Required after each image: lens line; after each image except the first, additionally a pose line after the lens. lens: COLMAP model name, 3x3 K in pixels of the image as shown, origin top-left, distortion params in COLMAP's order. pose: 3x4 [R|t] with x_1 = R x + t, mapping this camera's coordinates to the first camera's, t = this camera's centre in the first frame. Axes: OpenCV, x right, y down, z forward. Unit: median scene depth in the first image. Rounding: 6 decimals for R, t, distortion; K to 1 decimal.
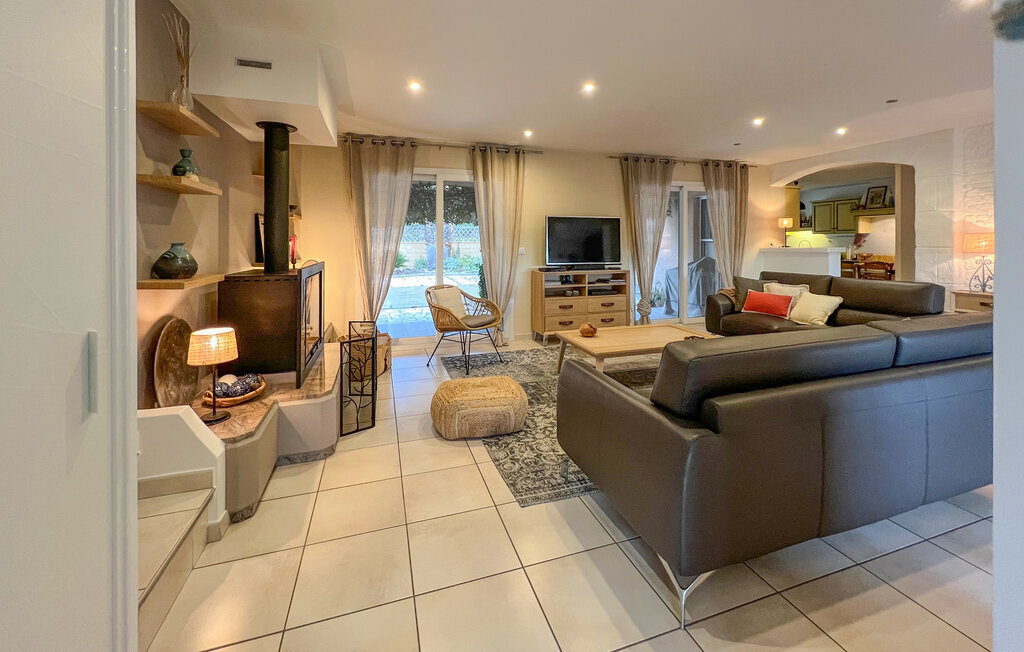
lens RADIAL K [[423.3, 0, 516.0], [0, 423.3, 243.6], [0, 0, 1]] dist [-0.001062, -0.000224]
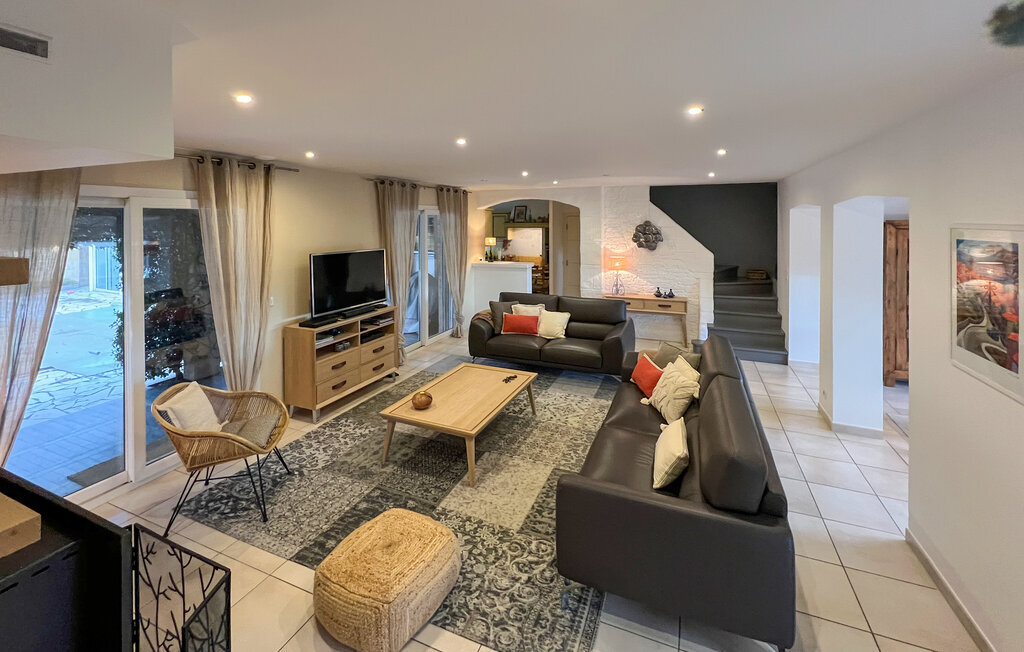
lens RADIAL K [[426.8, 0, 514.4], [0, 426.8, 228.0], [0, 0, 1]] dist [-0.003056, -0.000254]
pose [[0.655882, -0.010475, 0.754790, -0.280415], [0.004181, 0.999939, 0.010244, -0.123757], [-0.754852, -0.003563, 0.655886, 0.205186]]
